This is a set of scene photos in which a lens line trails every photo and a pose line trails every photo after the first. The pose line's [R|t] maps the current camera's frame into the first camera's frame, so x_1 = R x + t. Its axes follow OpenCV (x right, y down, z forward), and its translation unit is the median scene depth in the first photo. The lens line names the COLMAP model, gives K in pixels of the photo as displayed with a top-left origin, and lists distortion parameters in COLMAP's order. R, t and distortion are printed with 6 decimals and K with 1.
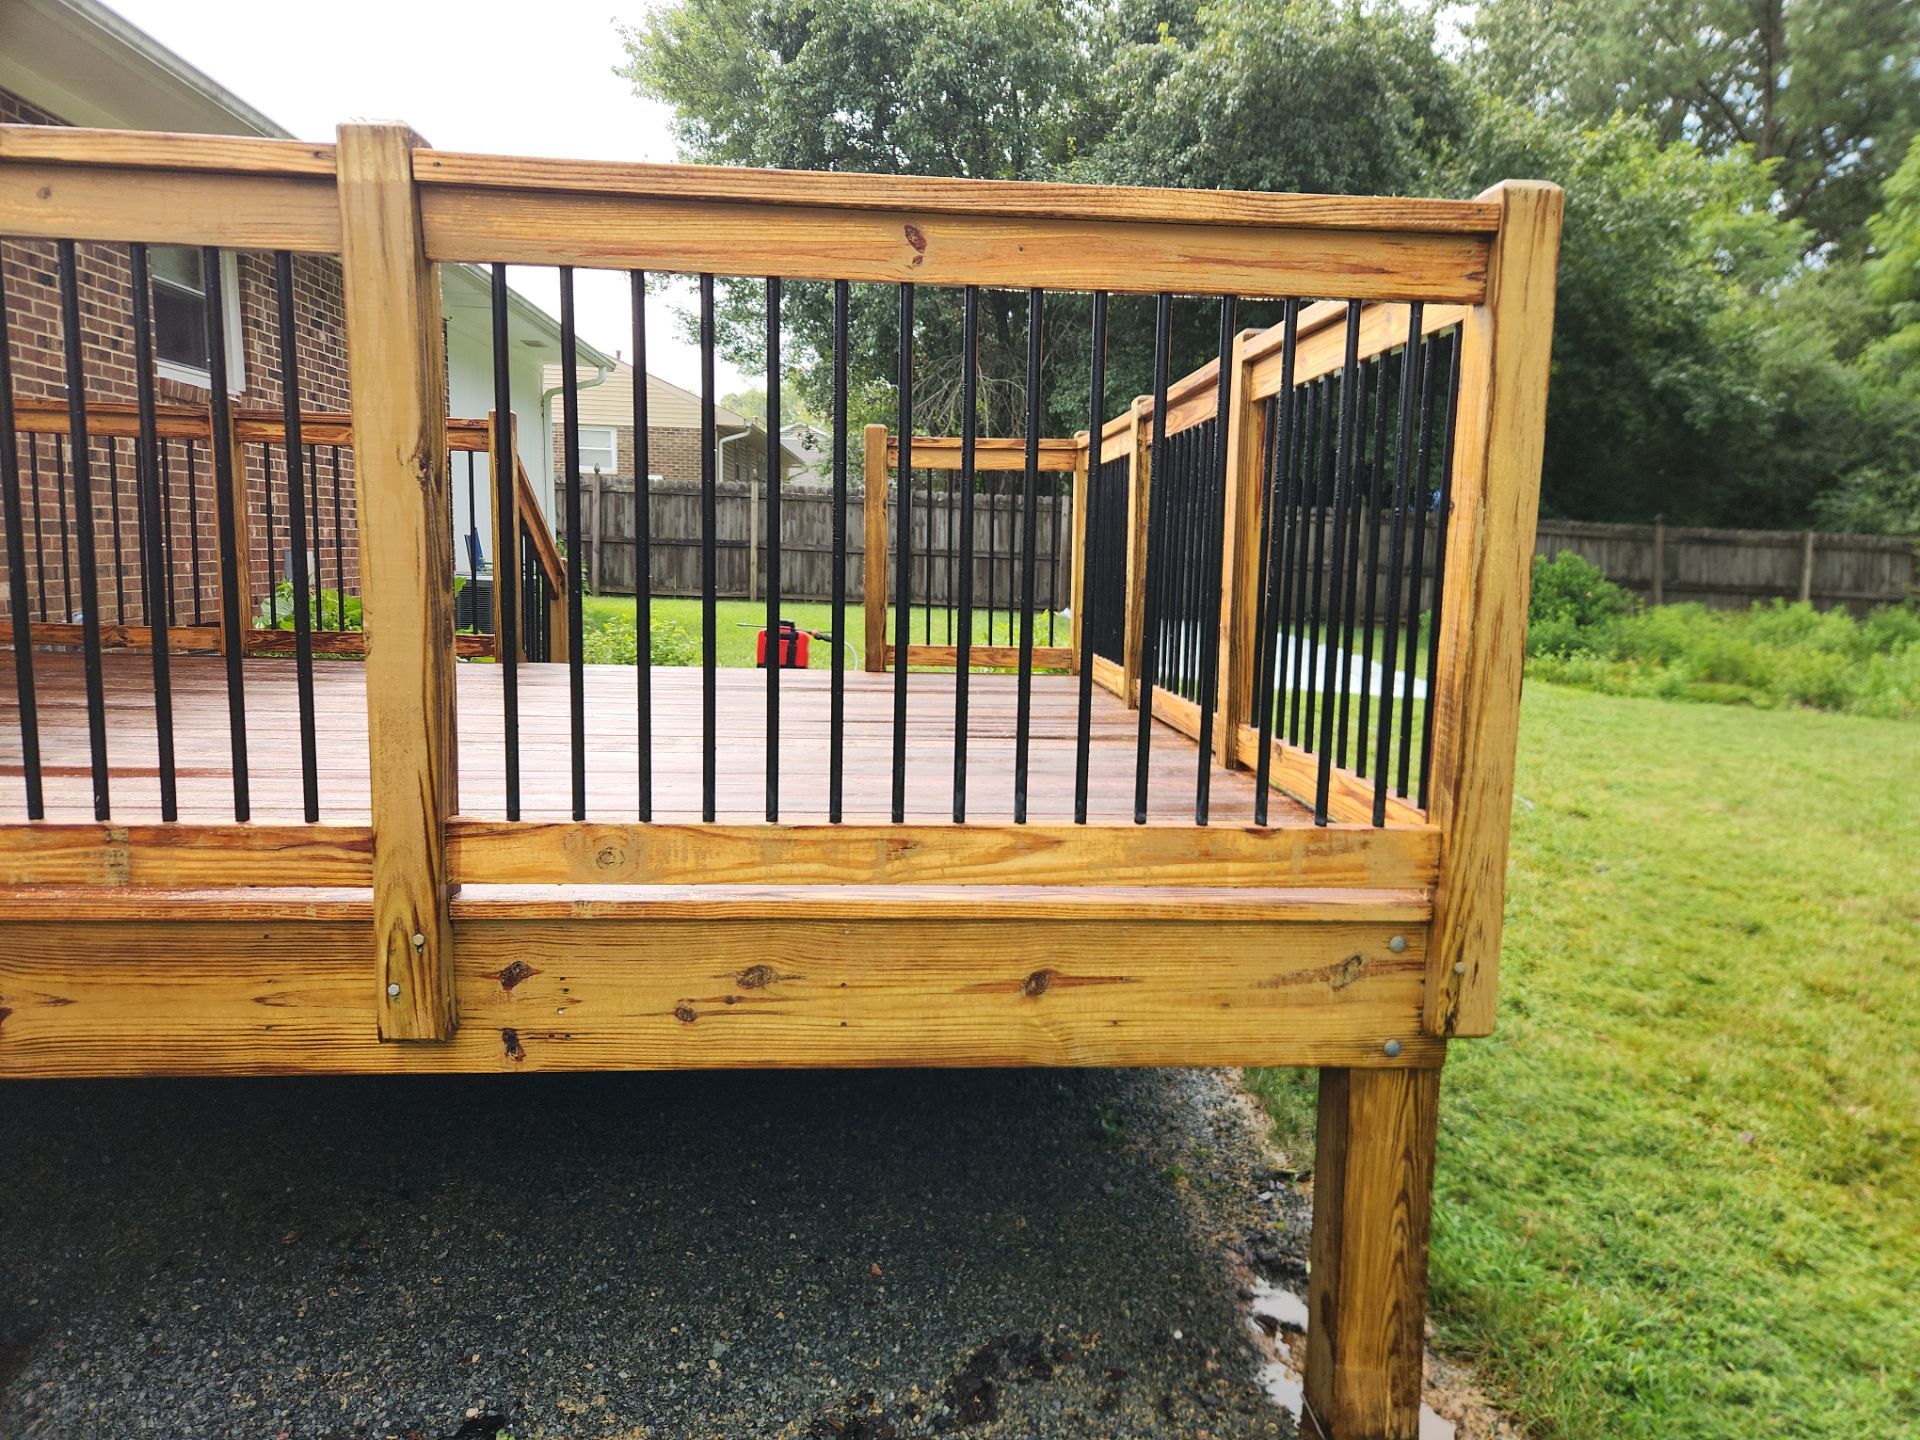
lens RADIAL K [[1303.8, 0, 960.0], [0, 1303.8, 720.0], [0, 0, 1]] dist [0.016622, -0.000694]
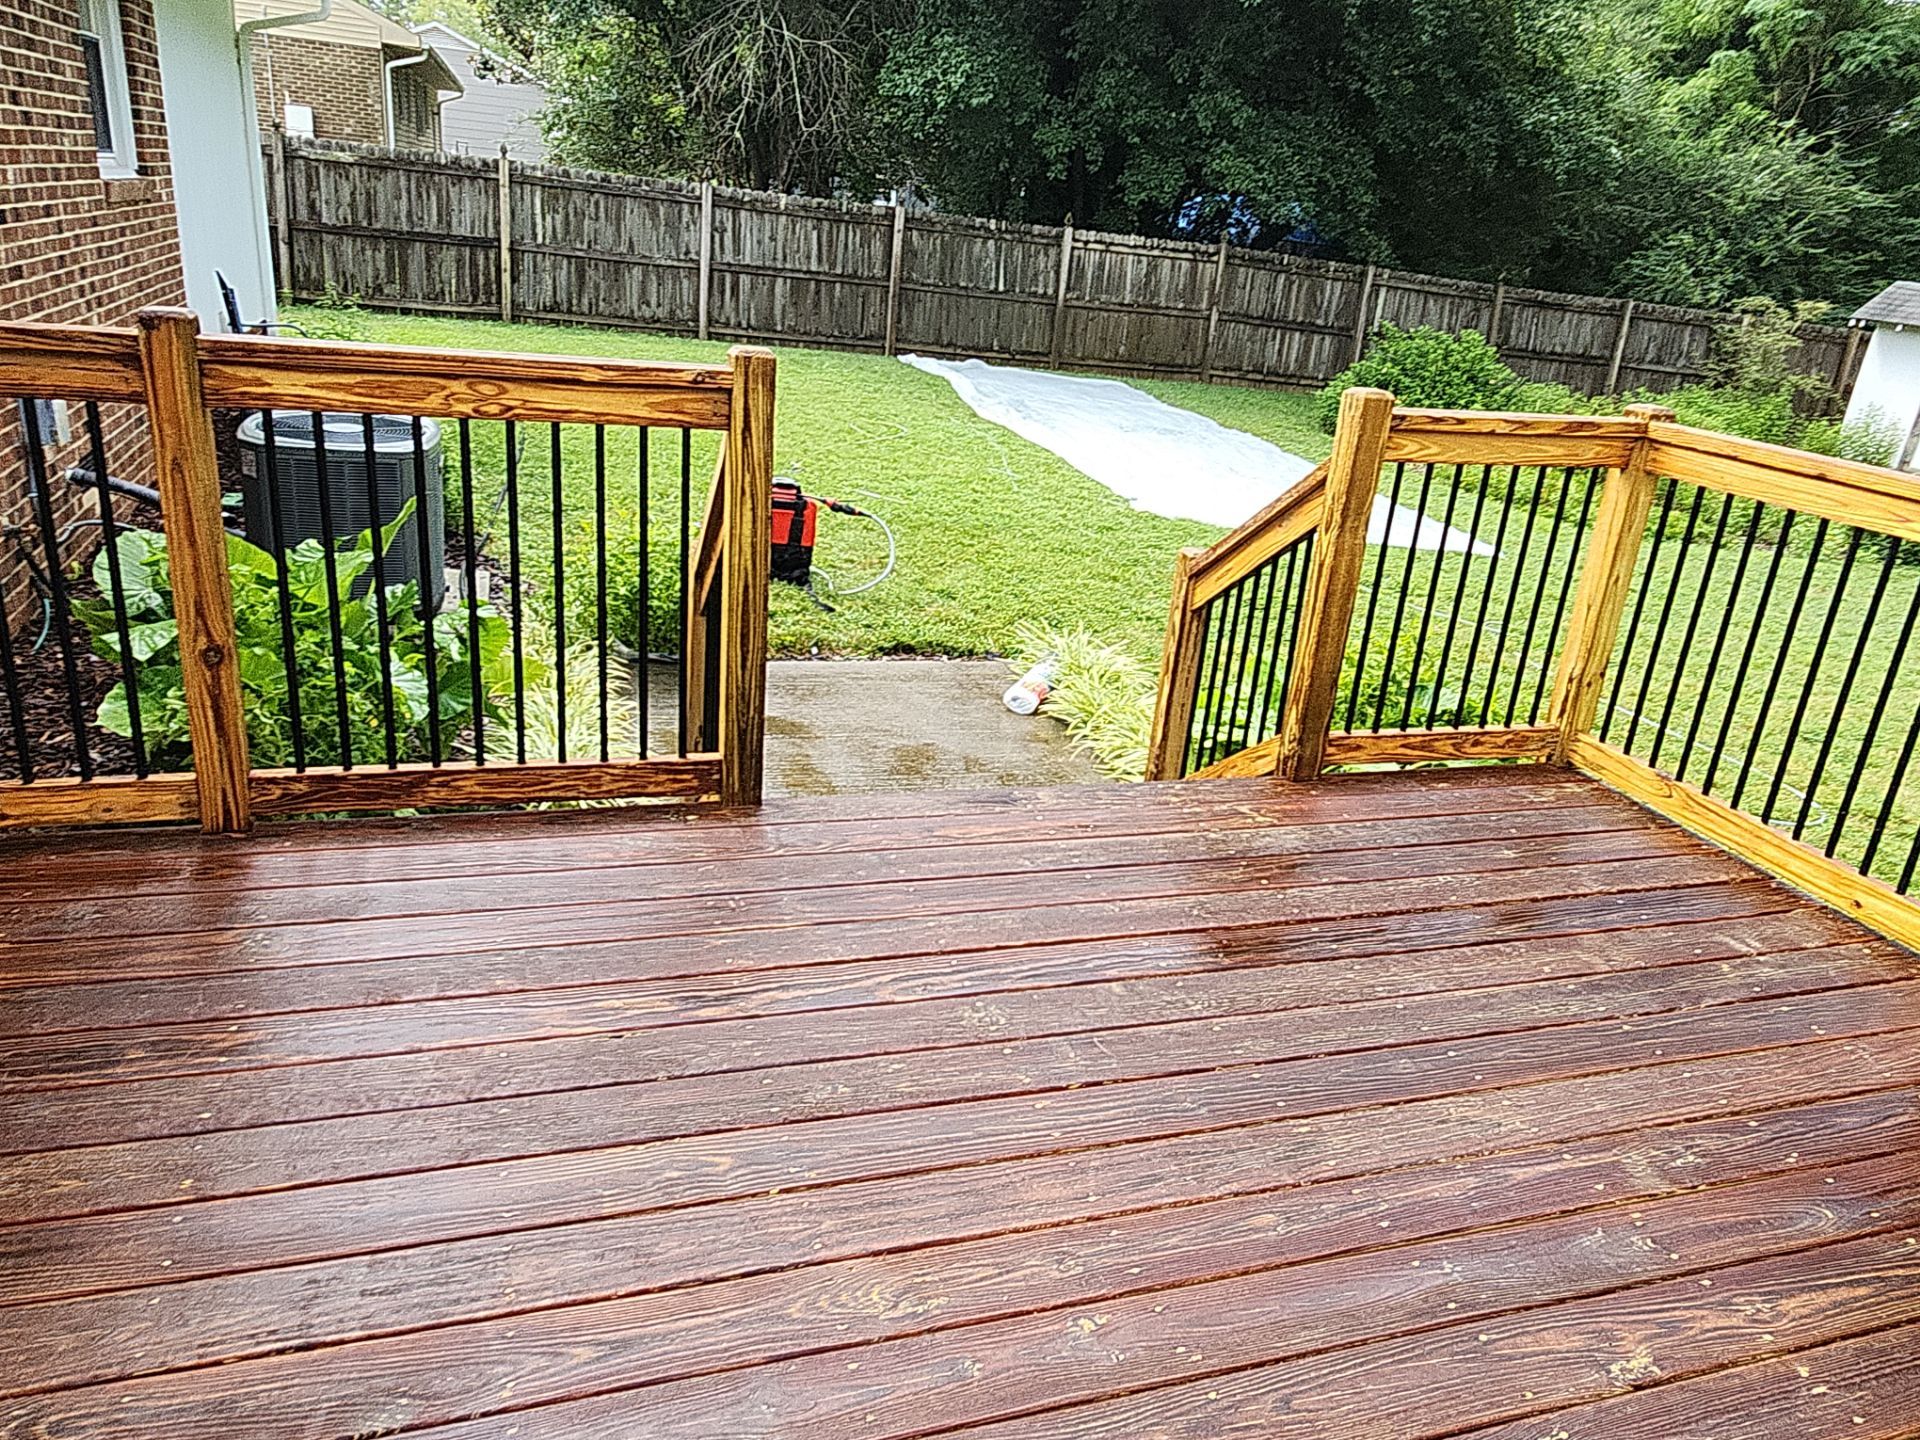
lens RADIAL K [[1303.8, 0, 960.0], [0, 1303.8, 720.0], [0, 0, 1]] dist [0.016622, -0.000694]
pose [[0.961809, -0.035978, 0.271346, -0.120898], [-0.034440, 0.967539, 0.250363, -0.065987], [-0.271545, -0.250147, 0.929349, 0.132916]]
